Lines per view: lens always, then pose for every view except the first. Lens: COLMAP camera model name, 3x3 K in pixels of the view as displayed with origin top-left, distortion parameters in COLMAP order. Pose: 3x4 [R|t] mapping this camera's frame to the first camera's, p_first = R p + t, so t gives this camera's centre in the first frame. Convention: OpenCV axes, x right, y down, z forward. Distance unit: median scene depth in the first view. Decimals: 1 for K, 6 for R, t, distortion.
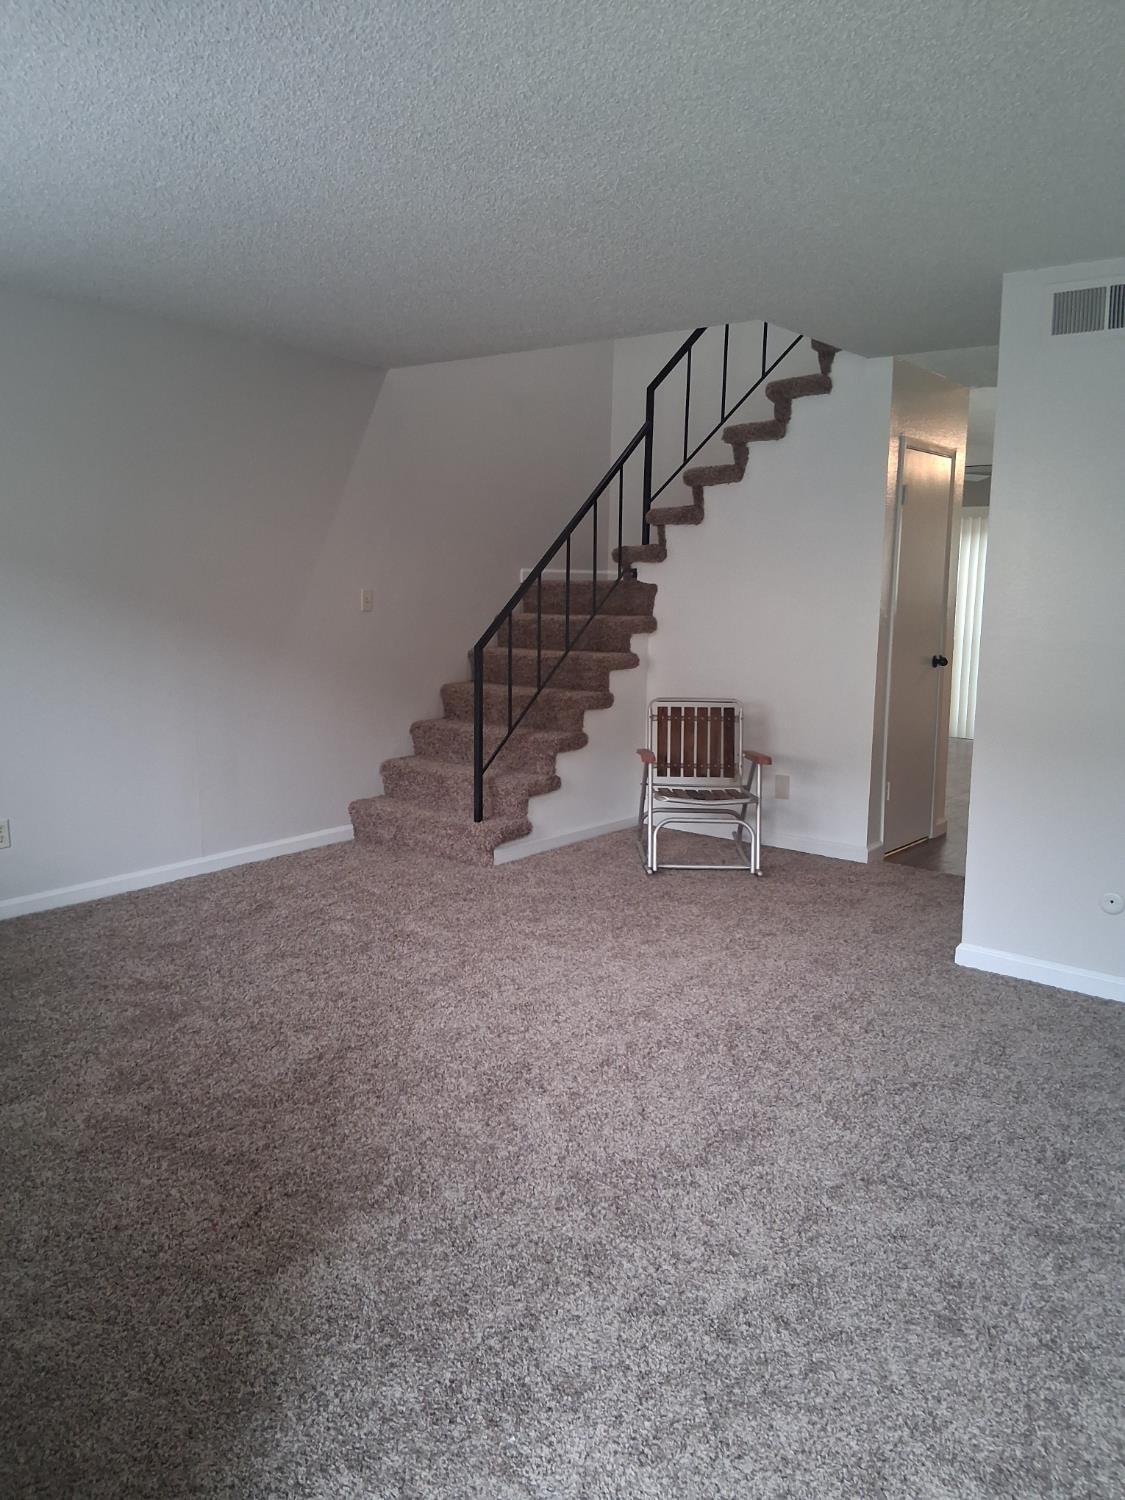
lens RADIAL K [[1153.3, 0, 562.5], [0, 1153.3, 750.0], [0, 0, 1]] dist [0.133687, -0.187928]
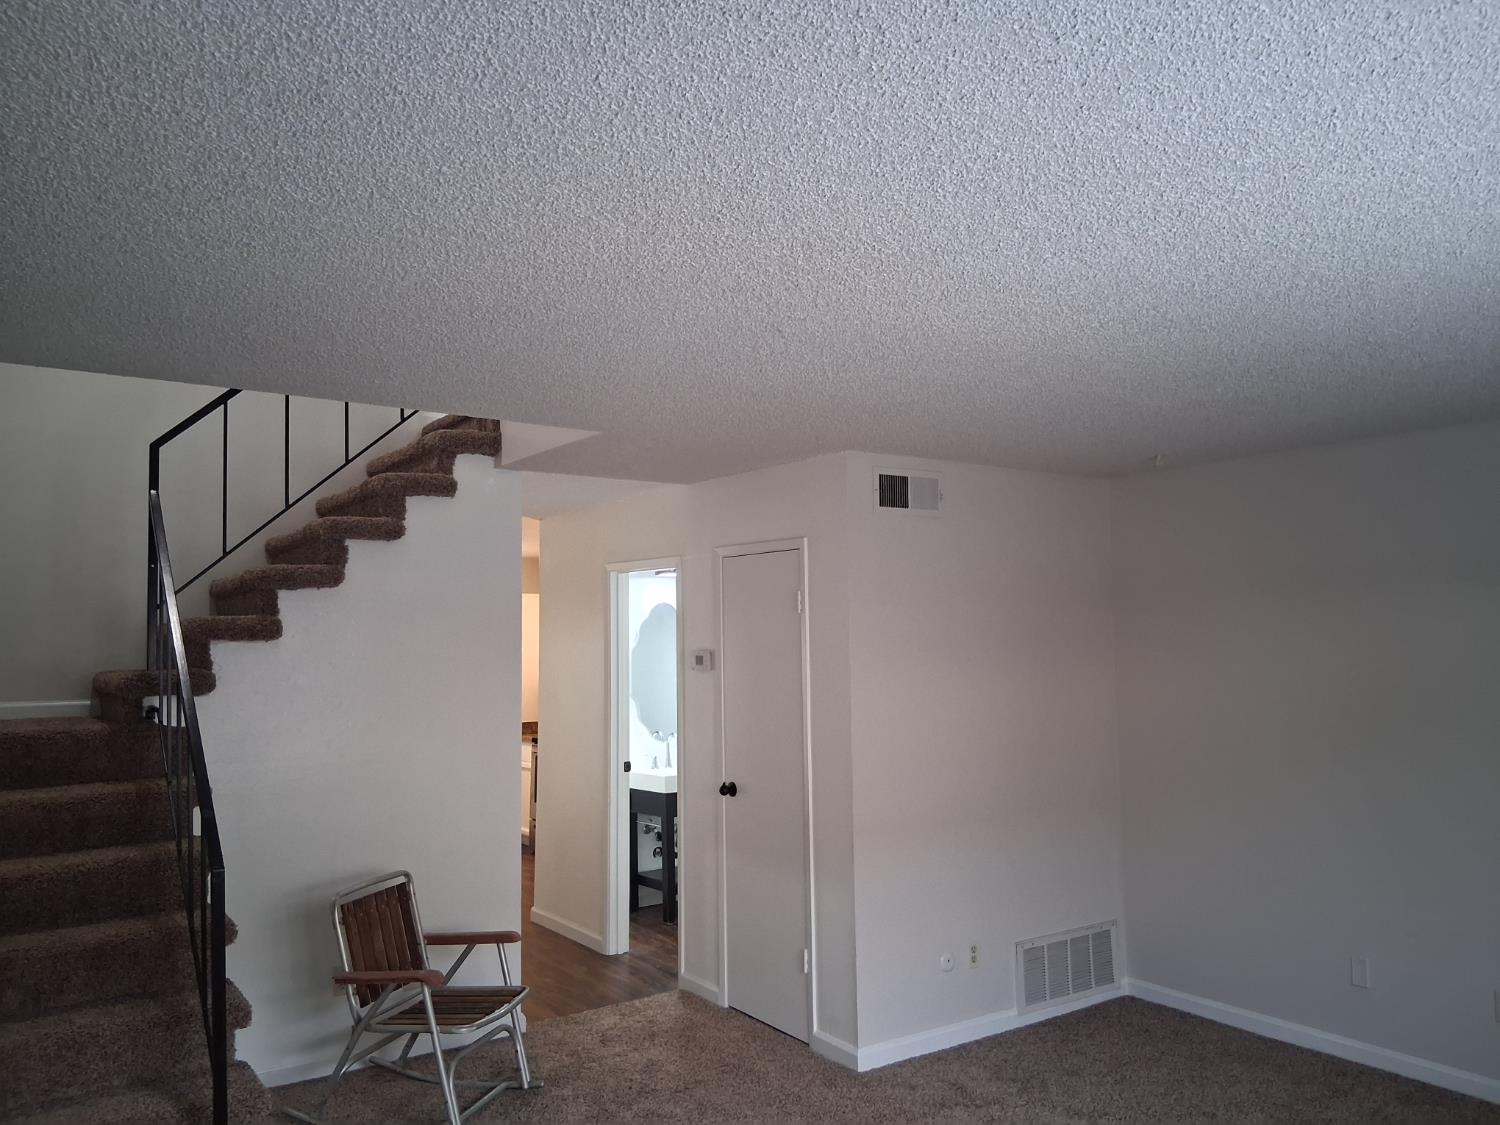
lens RADIAL K [[1153.3, 0, 750.0], [0, 1153.3, 562.5], [0, 0, 1]] dist [0.133687, -0.187928]
pose [[0.253370, 0.040899, 0.966504, -0.527534], [0.162892, 0.983036, -0.084301, -0.137137], [-0.953556, 0.178795, 0.242410, 0.548956]]
